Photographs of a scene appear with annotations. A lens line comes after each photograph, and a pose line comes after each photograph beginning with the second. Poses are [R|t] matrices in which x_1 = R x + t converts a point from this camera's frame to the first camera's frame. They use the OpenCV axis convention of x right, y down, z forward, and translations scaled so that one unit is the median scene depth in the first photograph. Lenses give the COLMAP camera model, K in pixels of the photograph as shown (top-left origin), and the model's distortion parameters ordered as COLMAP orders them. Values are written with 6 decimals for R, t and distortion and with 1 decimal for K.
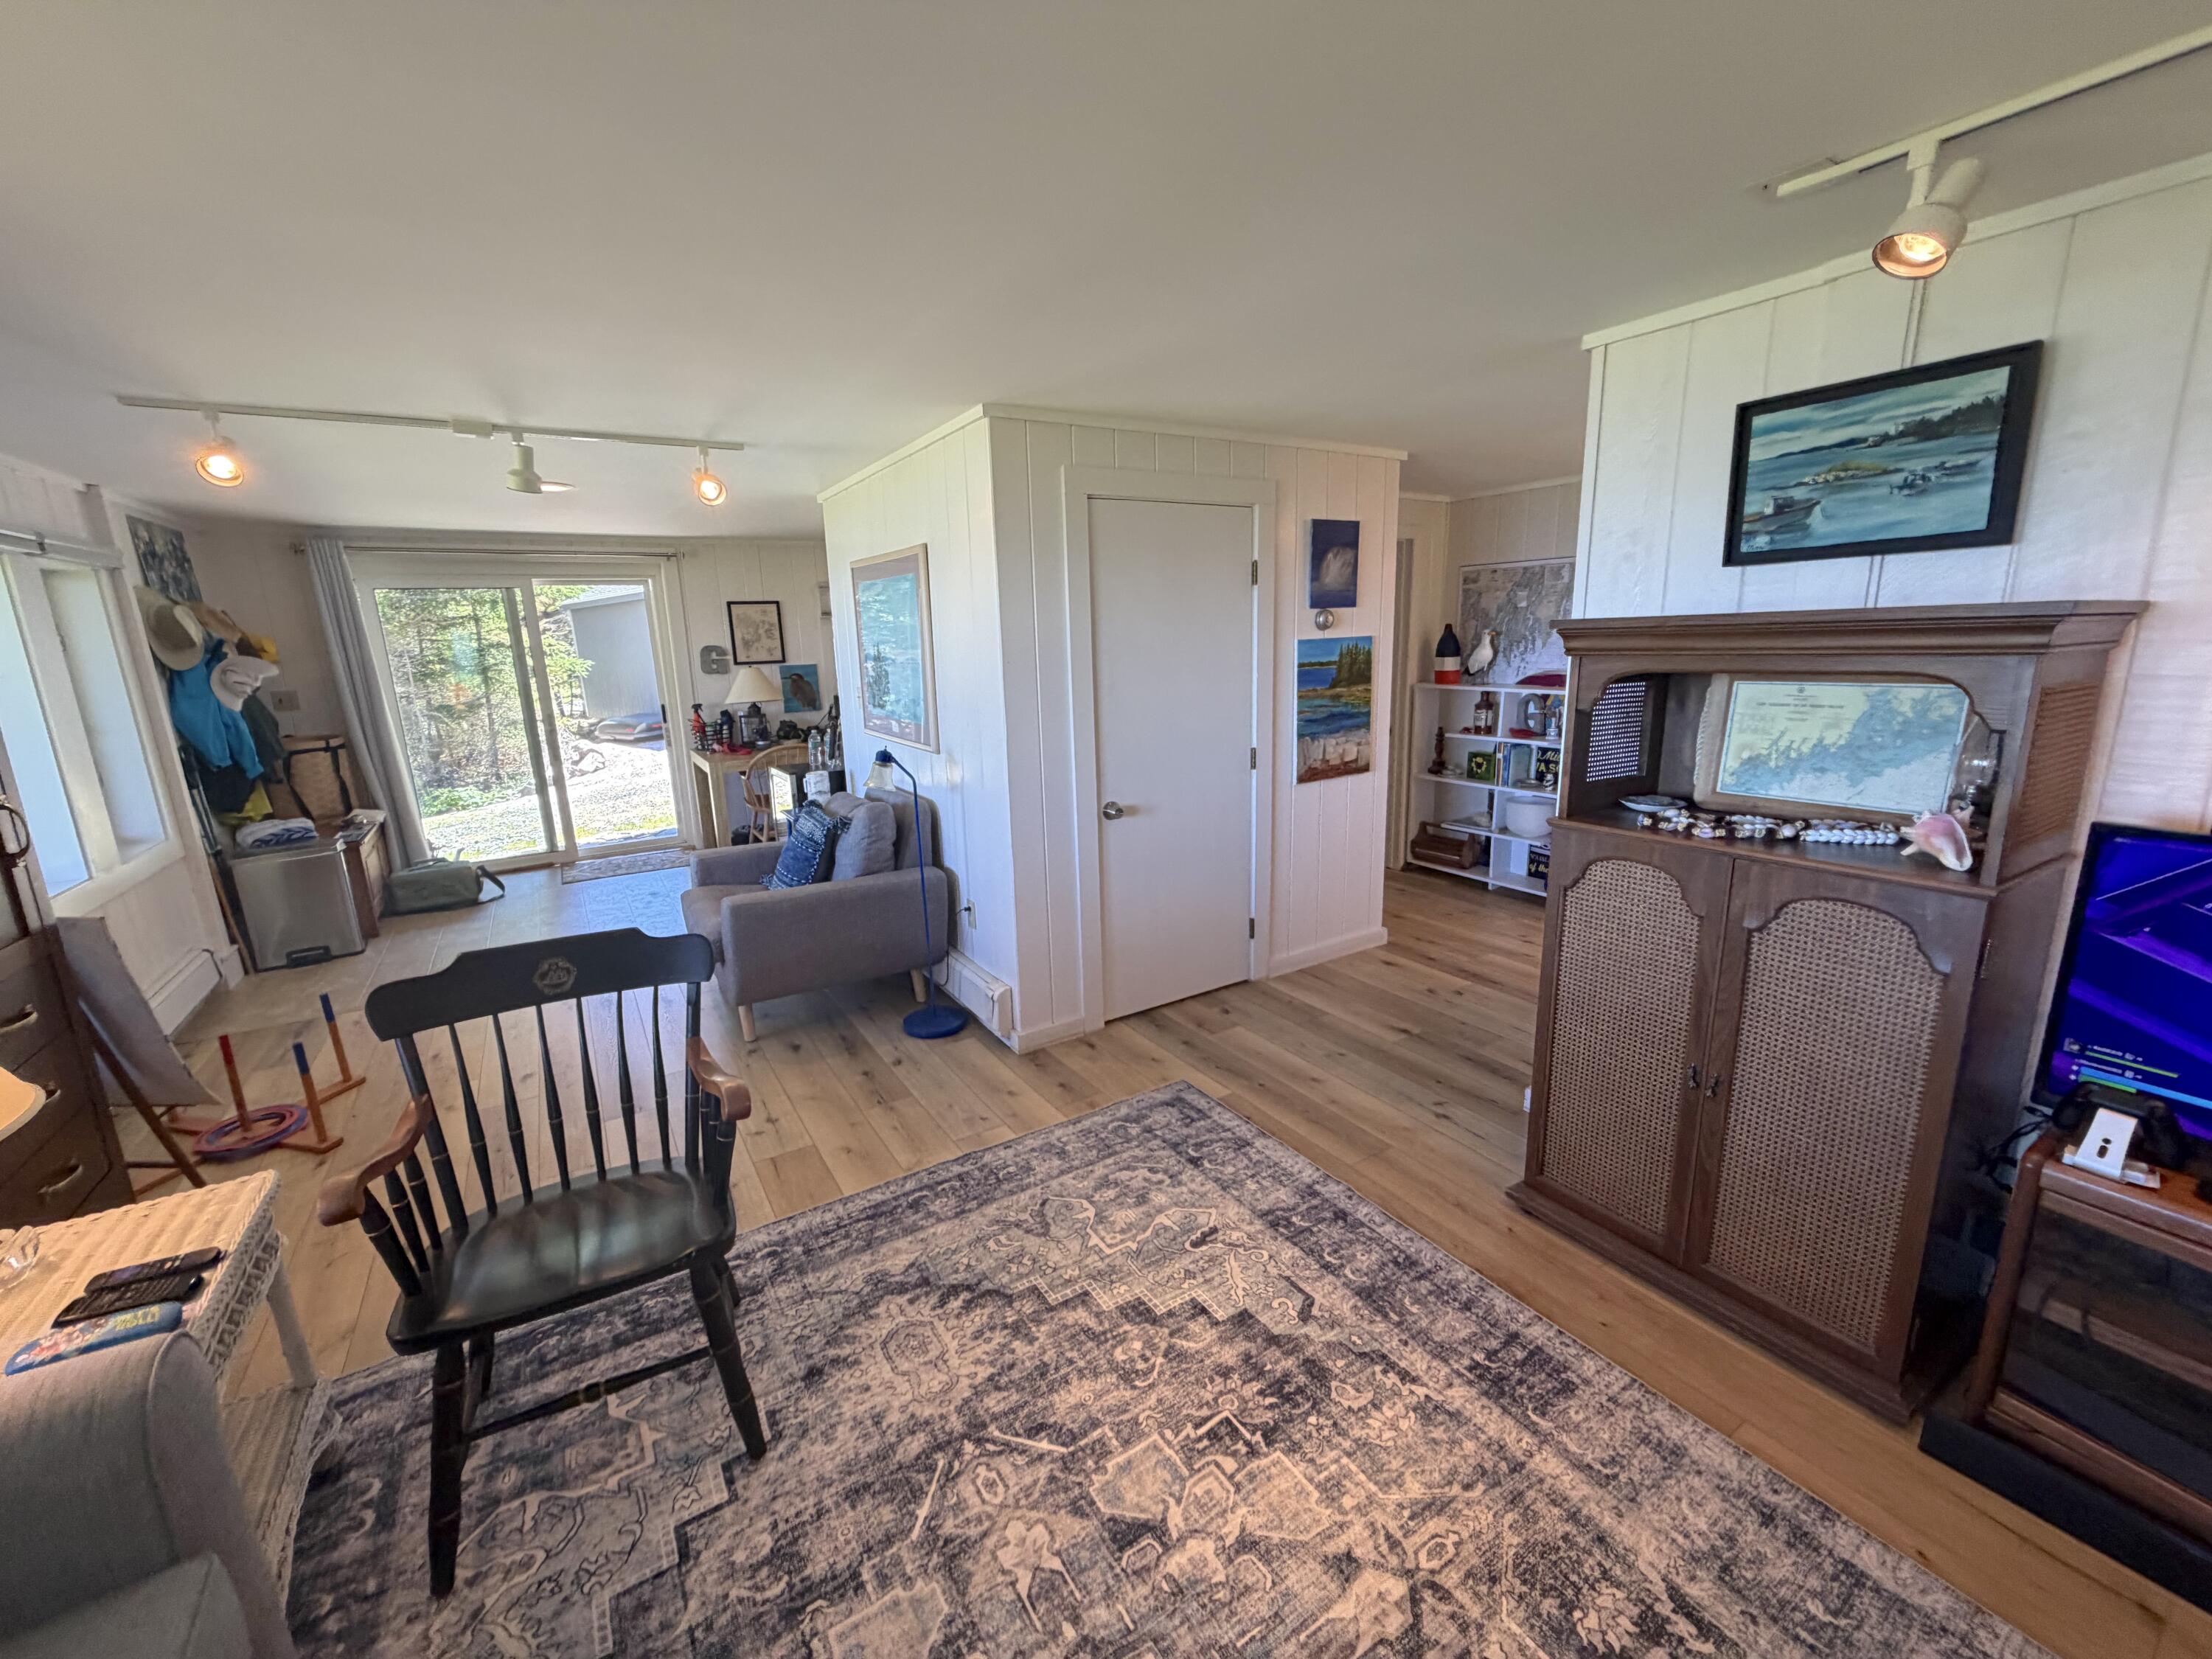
lens RADIAL K [[883.2, 0, 1104.8], [0, 883.2, 822.8], [0, 0, 1]] dist [-0.001222, -0.000479]
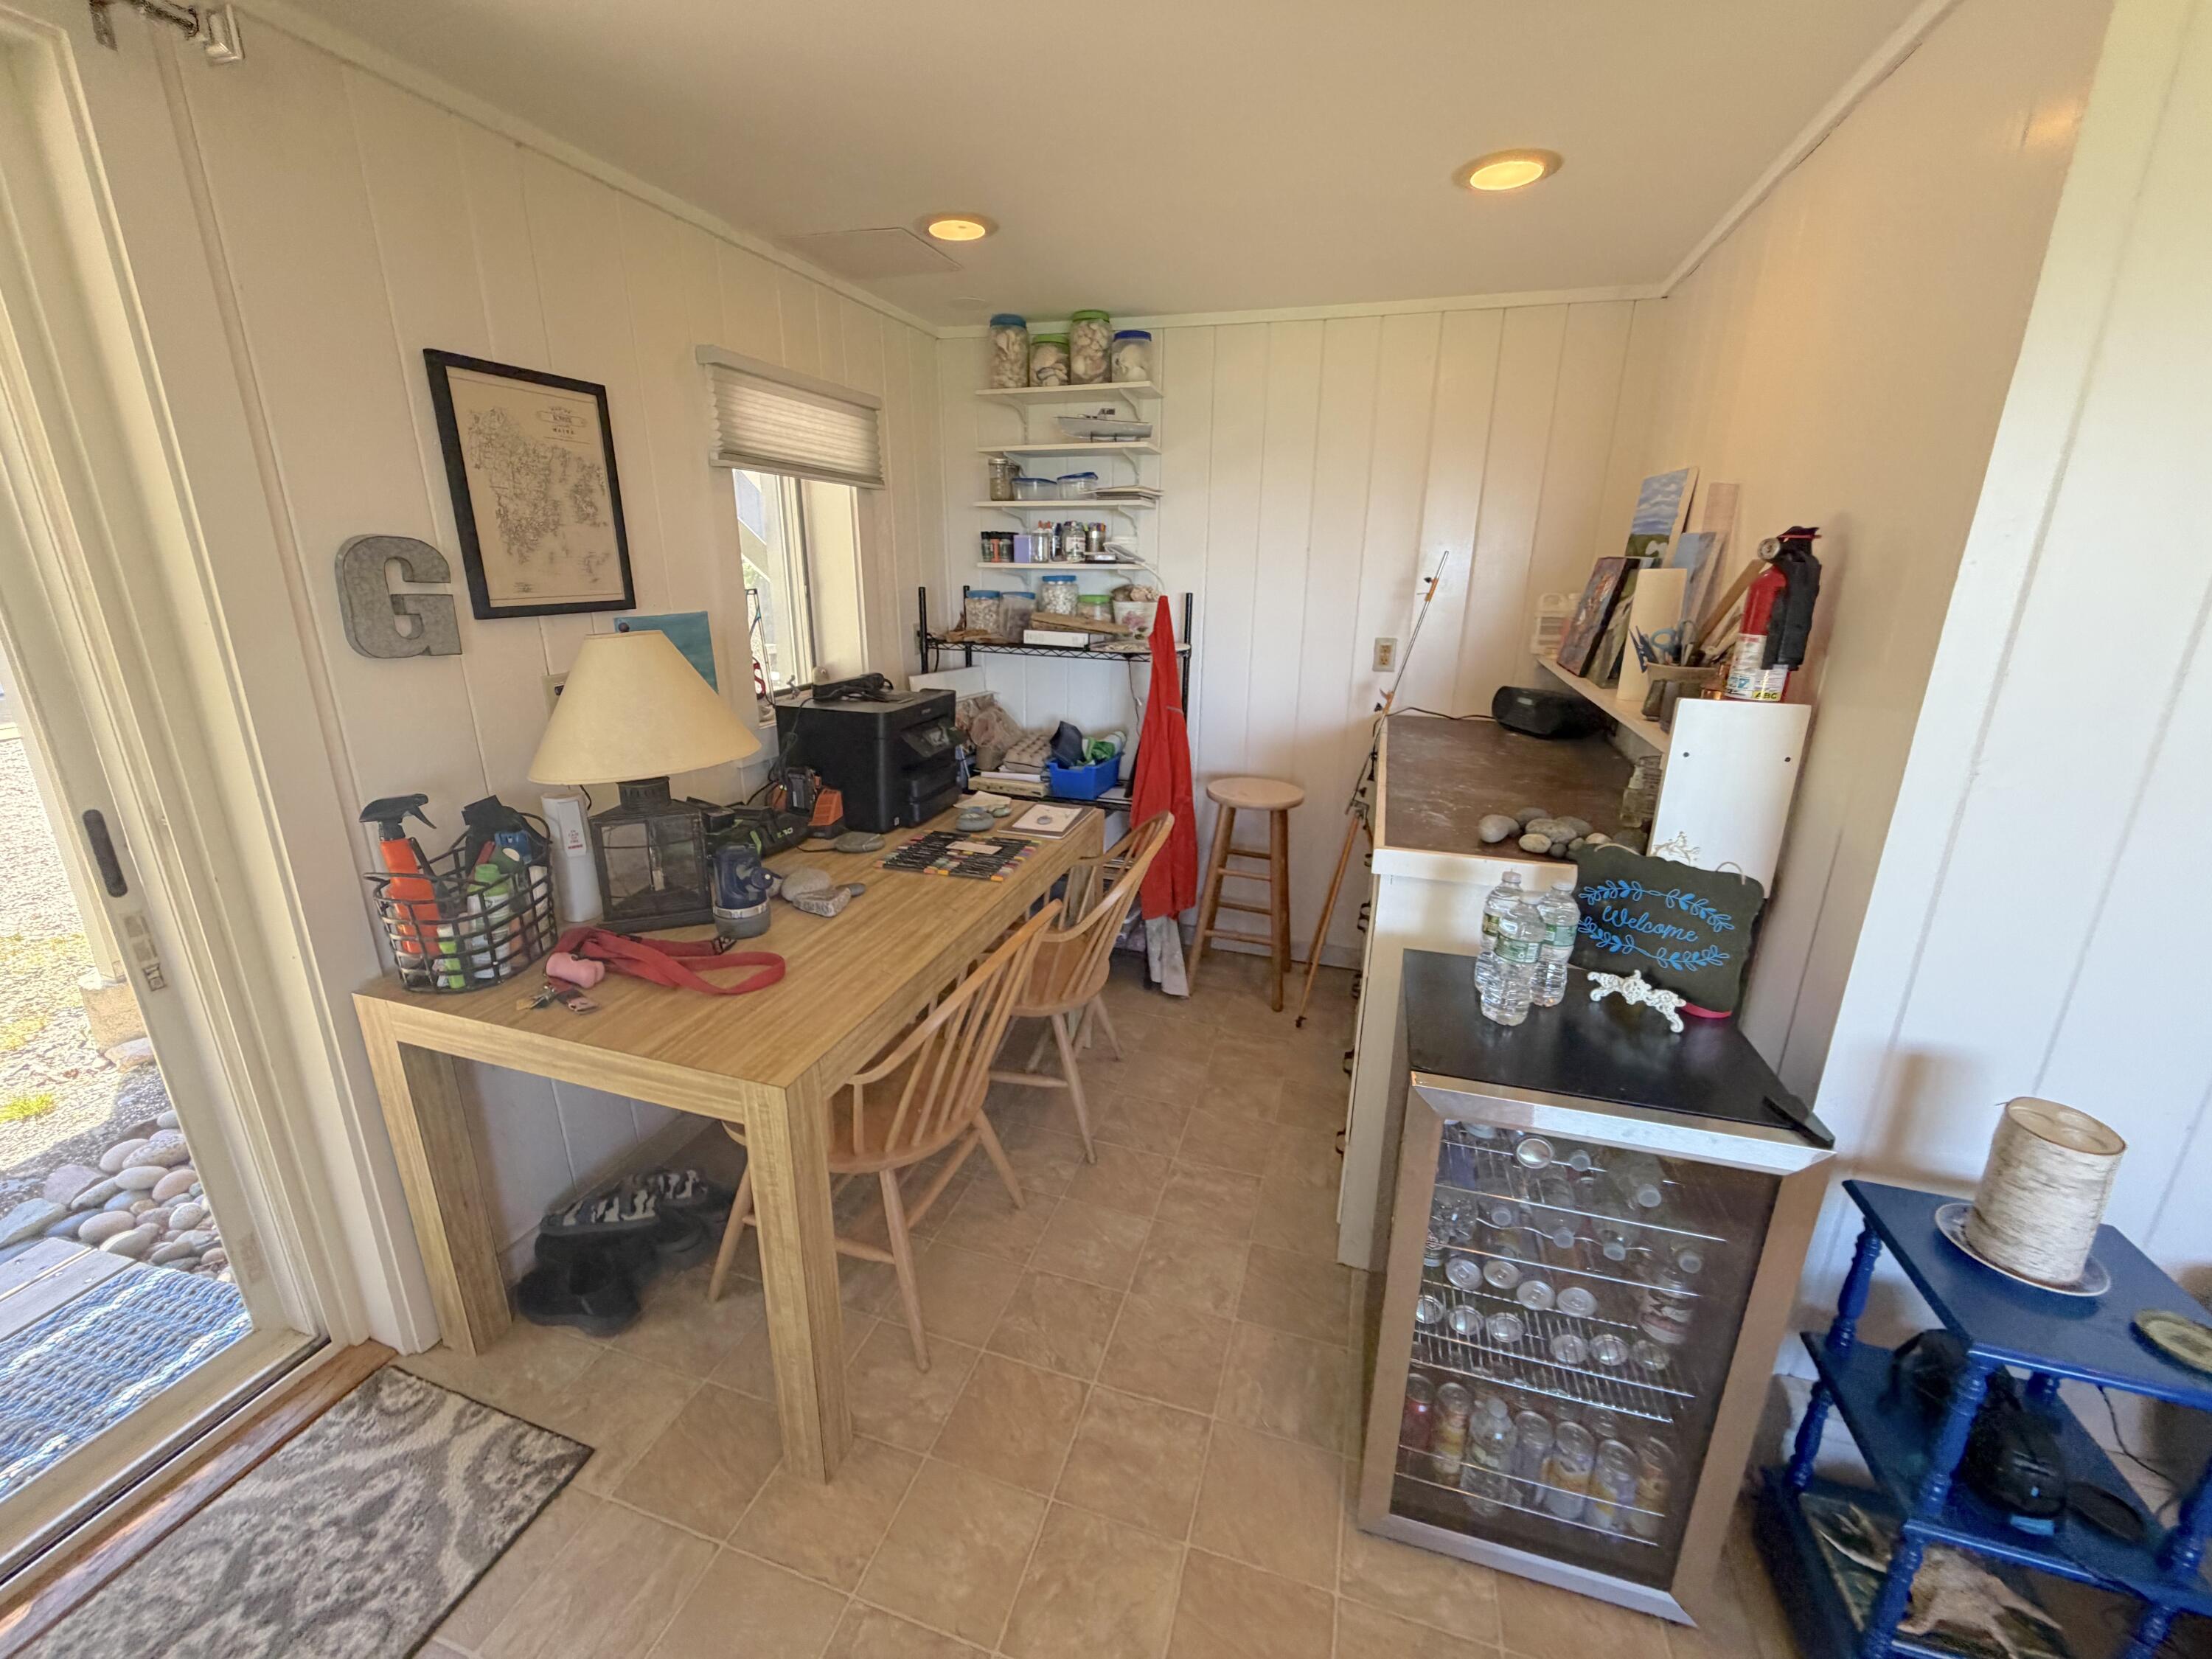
lens RADIAL K [[883.2, 0, 1104.8], [0, 883.2, 822.8], [0, 0, 1]] dist [-0.001222, -0.000479]
pose [[0.754585, -0.153552, 0.637984, -0.479126], [0.106190, 0.987996, 0.112195, -0.136992], [-0.647553, -0.016913, 0.761833, 0.725436]]
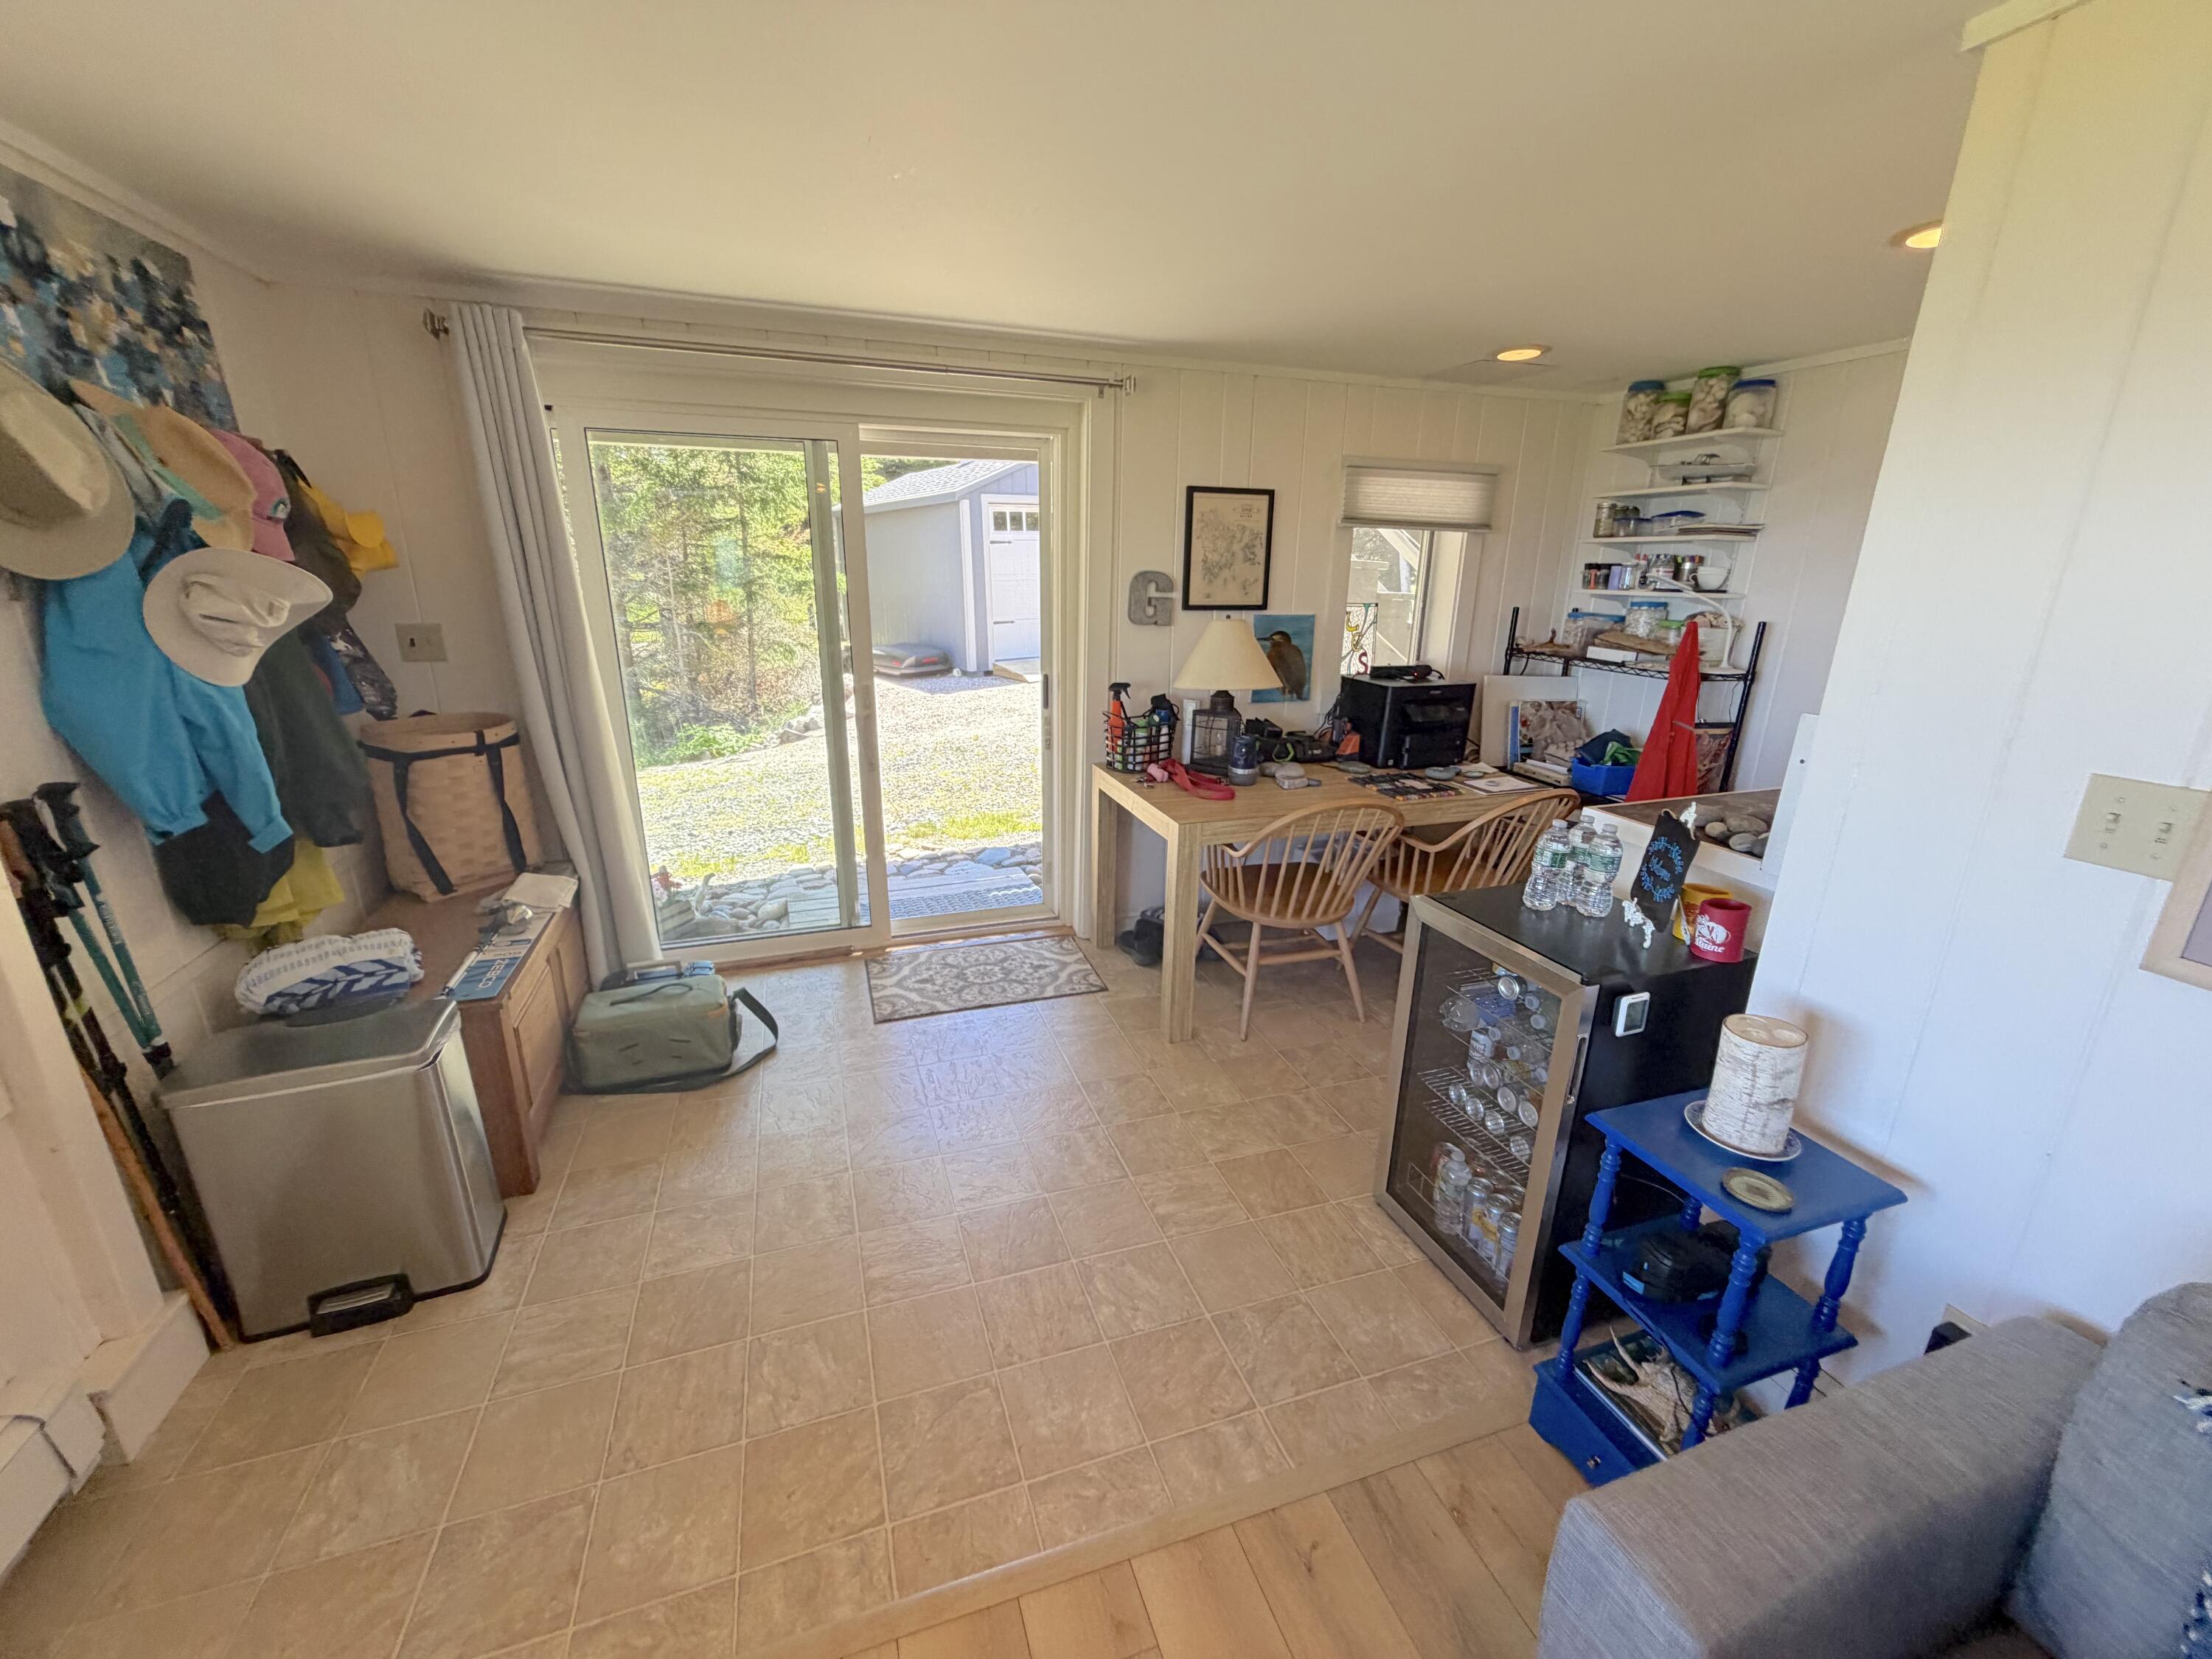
lens RADIAL K [[883.2, 0, 1104.8], [0, 883.2, 822.8], [0, 0, 1]] dist [-0.001222, -0.000479]
pose [[0.972642, 0.106411, -0.206505, -0.360507], [-0.091379, 0.992513, 0.081037, -0.095410], [0.213582, -0.059950, 0.975084, 0.490378]]
